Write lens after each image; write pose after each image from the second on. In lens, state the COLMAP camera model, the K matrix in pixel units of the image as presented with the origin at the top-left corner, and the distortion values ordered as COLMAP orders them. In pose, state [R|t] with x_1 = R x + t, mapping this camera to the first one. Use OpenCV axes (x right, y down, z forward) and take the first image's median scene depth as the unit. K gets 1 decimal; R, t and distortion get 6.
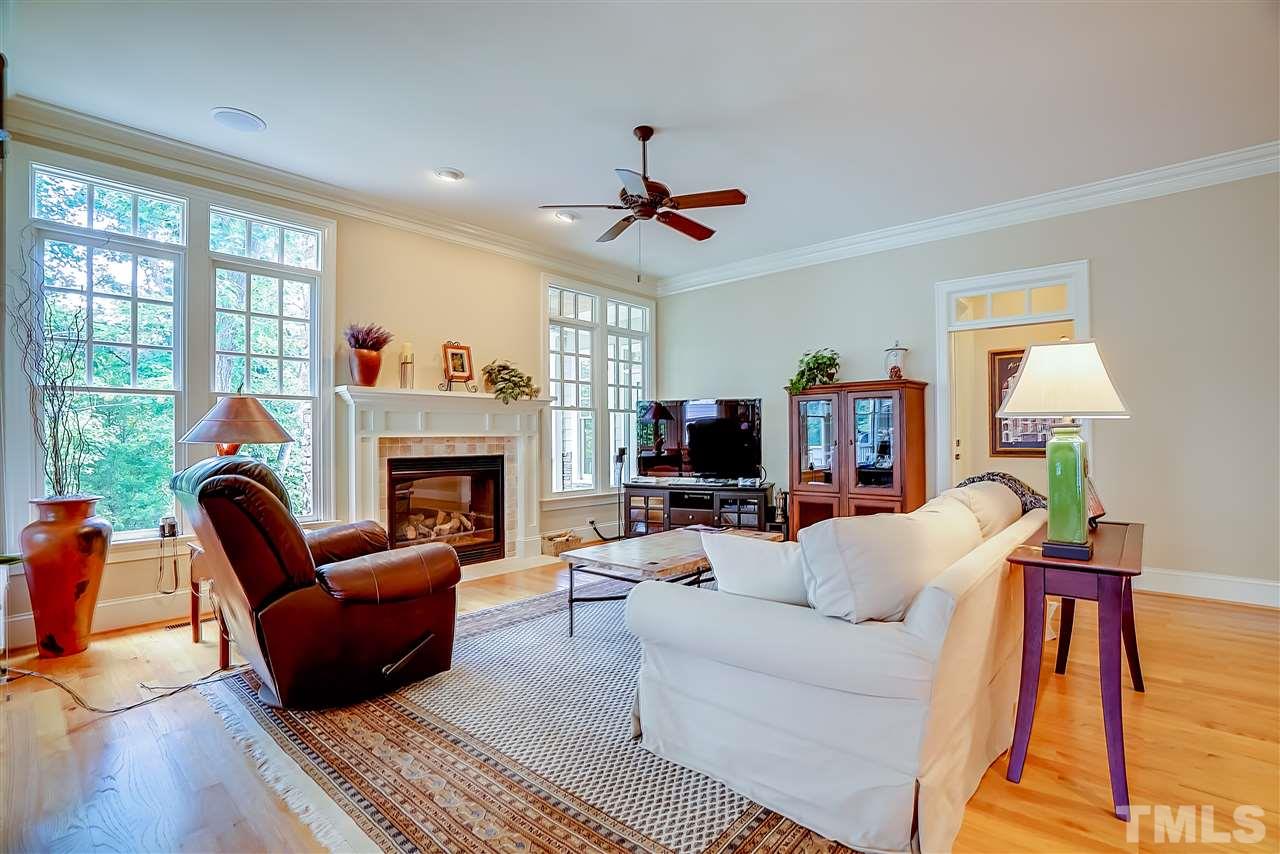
lens RADIAL K [[587.5, 0, 637.3], [0, 587.5, 434.8], [0, 0, 1]] dist [-0.054584, 0.019104]
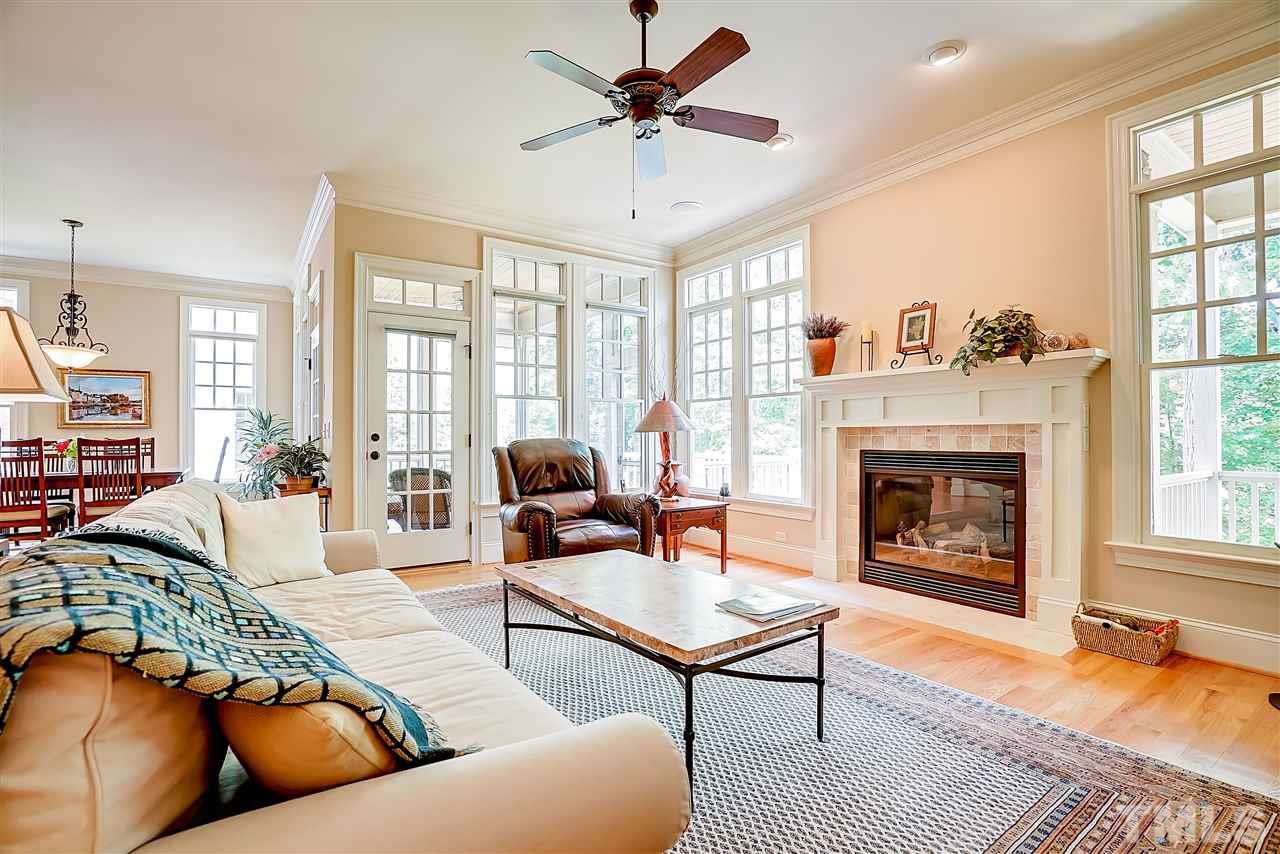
lens RADIAL K [[587.5, 0, 637.3], [0, 587.5, 434.8], [0, 0, 1]] dist [-0.054584, 0.019104]
pose [[-0.217636, 0.001718, -0.976029, 0.525246], [0.006108, 0.999981, 0.000399, 0.013203], [0.976011, -0.005875, -0.217642, 0.823821]]
